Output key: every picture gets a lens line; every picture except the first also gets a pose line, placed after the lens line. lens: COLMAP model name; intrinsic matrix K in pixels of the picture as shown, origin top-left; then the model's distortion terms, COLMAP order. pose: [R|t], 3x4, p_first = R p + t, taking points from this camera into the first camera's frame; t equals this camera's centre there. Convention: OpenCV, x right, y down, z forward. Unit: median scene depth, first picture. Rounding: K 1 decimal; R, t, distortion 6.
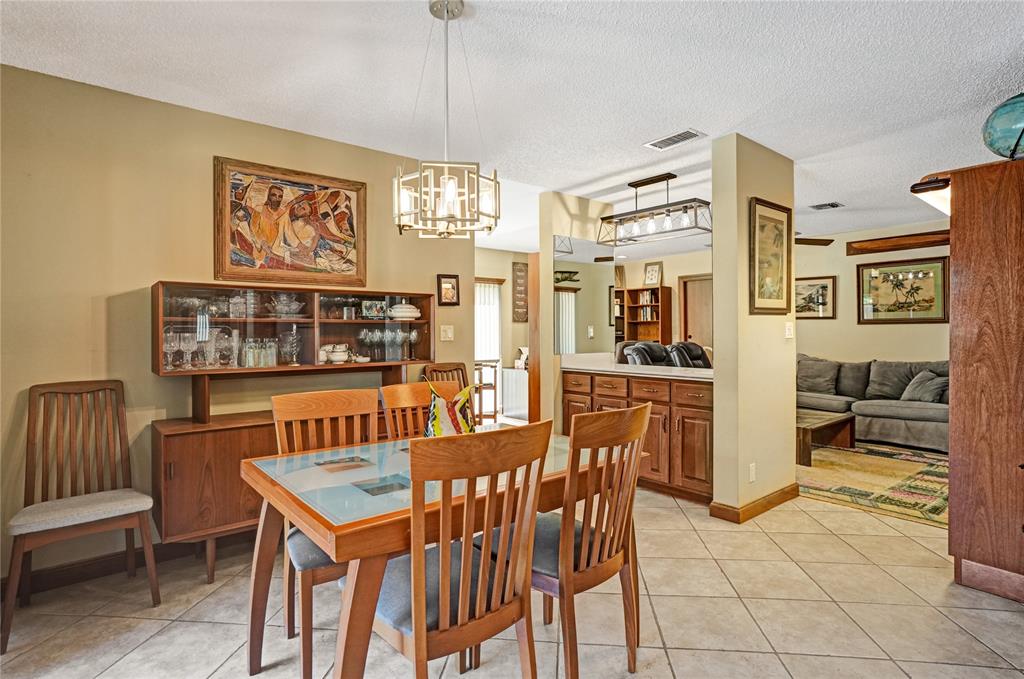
lens RADIAL K [[520.7, 0, 515.3], [0, 520.7, 337.7], [0, 0, 1]] dist [-0.020732, 0.000330]
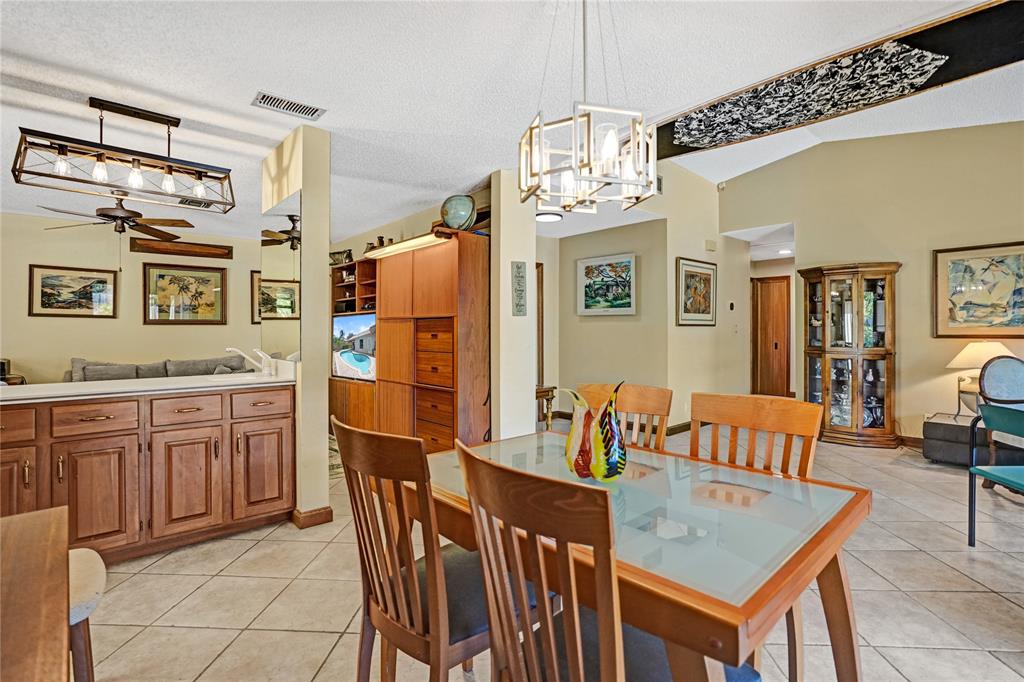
lens RADIAL K [[492.0, 0, 509.5], [0, 492.0, 333.1], [0, 0, 1]] dist [-0.030703, 0.014670]
pose [[-0.053398, 0.000612, 0.998573, -0.354377], [0.013629, 0.999907, 0.000116, -0.000869], [-0.998480, 0.013616, -0.053402, 0.463456]]
